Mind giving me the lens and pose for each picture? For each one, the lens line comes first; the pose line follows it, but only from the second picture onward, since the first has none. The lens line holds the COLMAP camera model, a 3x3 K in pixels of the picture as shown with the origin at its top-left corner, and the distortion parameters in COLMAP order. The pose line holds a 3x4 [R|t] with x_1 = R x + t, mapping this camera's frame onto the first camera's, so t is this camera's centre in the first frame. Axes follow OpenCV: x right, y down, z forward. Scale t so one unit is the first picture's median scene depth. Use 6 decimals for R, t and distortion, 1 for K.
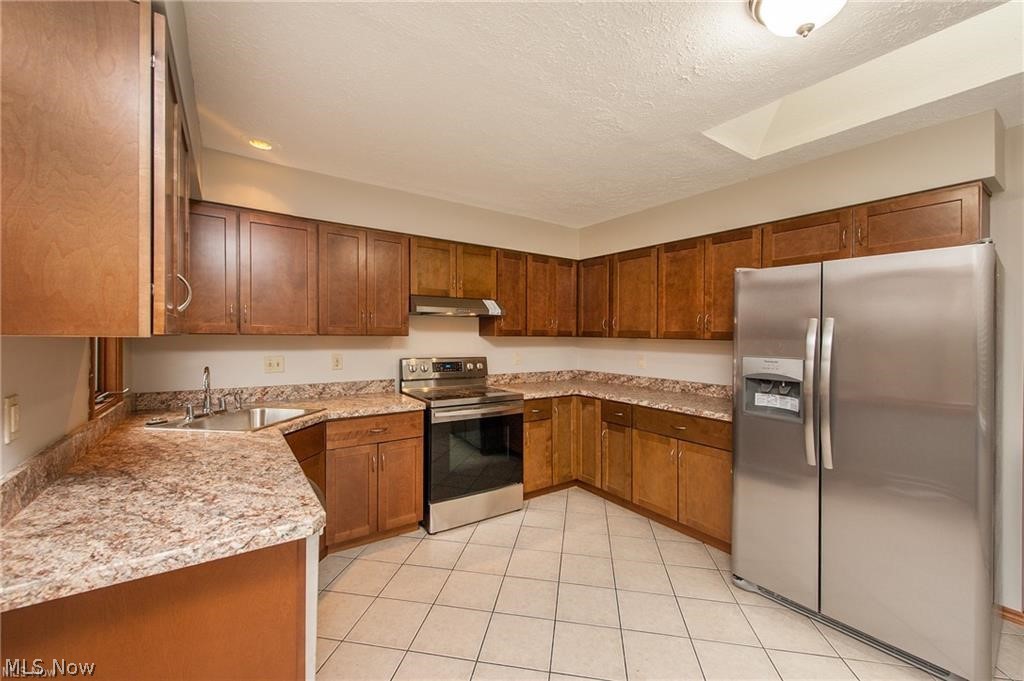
lens RADIAL K [[395.9, 0, 515.2], [0, 395.9, 343.0], [0, 0, 1]] dist [0.003017, -0.001029]
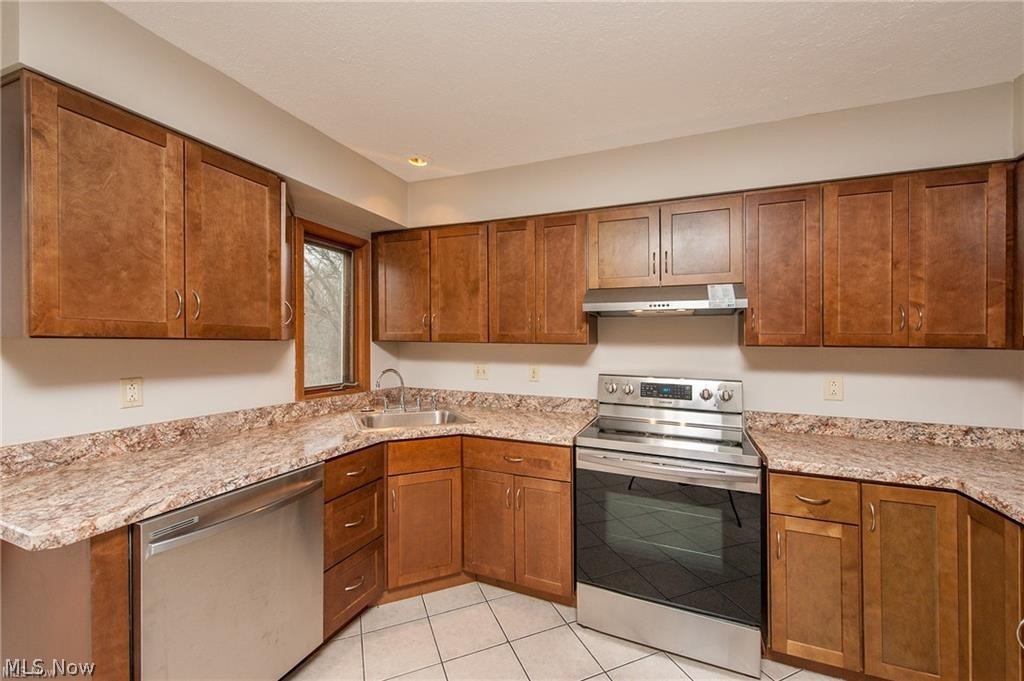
lens RADIAL K [[395.9, 0, 525.3], [0, 395.9, 350.8], [0, 0, 1]] dist [0.003017, -0.001029]
pose [[0.551797, 0.013621, -0.833867, 0.315496], [-0.023736, 0.999718, 0.000624, -0.003880], [0.833640, 0.019449, 0.551965, 0.513211]]
